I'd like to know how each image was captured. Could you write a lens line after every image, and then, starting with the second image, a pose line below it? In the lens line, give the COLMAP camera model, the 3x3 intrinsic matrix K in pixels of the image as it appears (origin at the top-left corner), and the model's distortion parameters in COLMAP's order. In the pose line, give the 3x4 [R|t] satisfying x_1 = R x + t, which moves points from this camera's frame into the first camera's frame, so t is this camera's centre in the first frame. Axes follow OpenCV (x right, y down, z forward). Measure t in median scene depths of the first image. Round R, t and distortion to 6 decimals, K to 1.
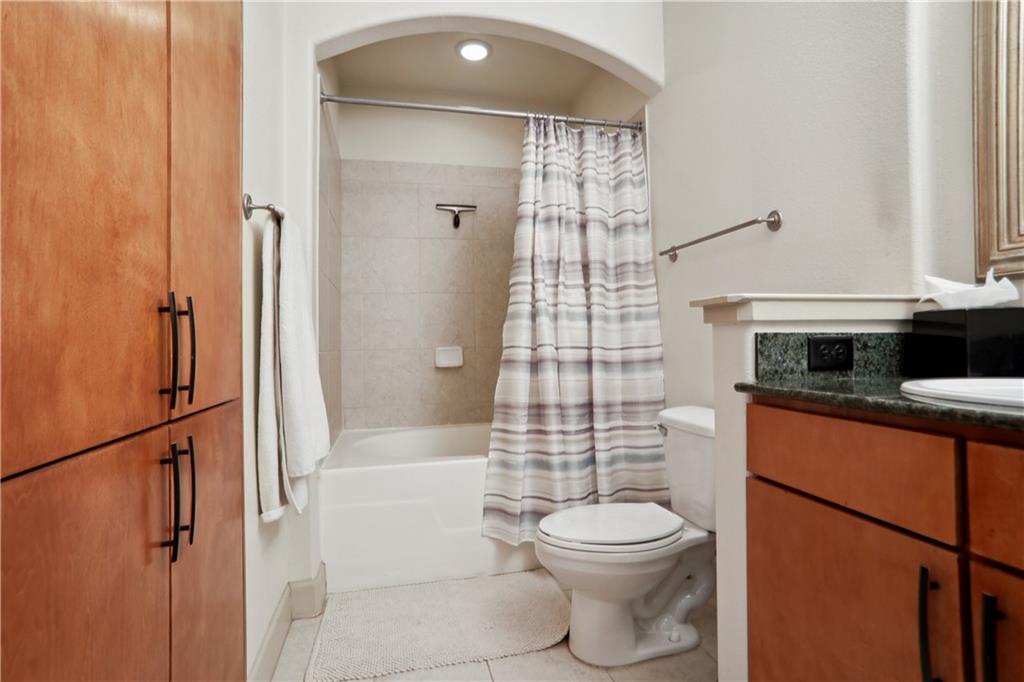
lens RADIAL K [[514.5, 0, 512.0], [0, 514.5, 341.0], [0, 0, 1]] dist [-0.016087, 0.022354]
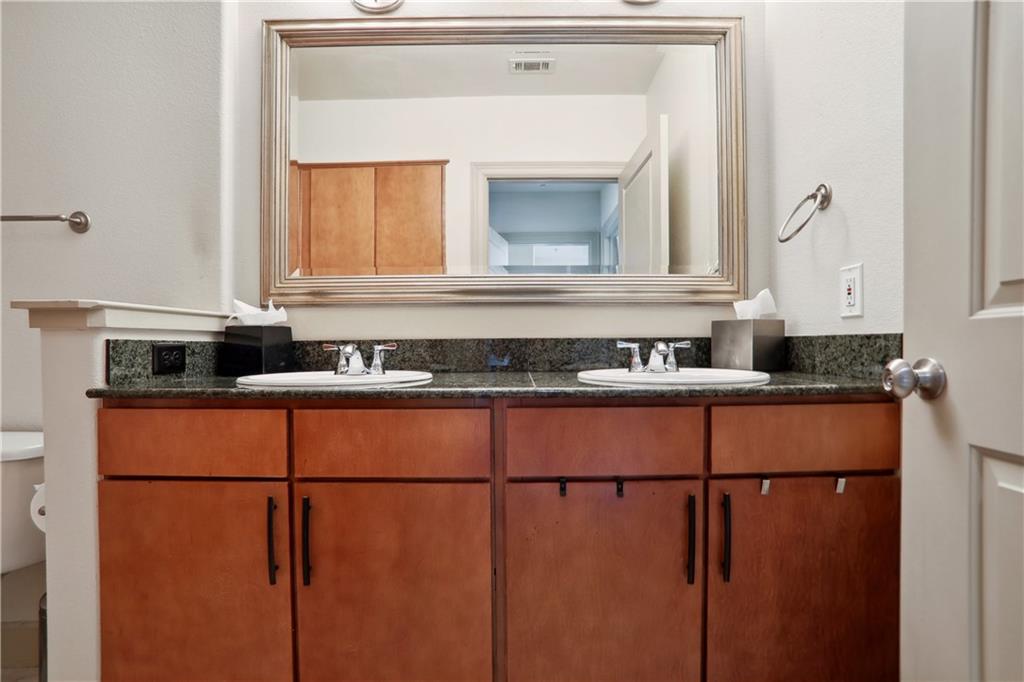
lens RADIAL K [[514.5, 0, 512.0], [0, 514.5, 341.0], [0, 0, 1]] dist [-0.016087, 0.022354]
pose [[0.275641, 0.018504, 0.961083, -0.283358], [-0.003057, 0.999827, -0.018373, 0.003552], [-0.961256, 0.002126, 0.275650, -0.061279]]
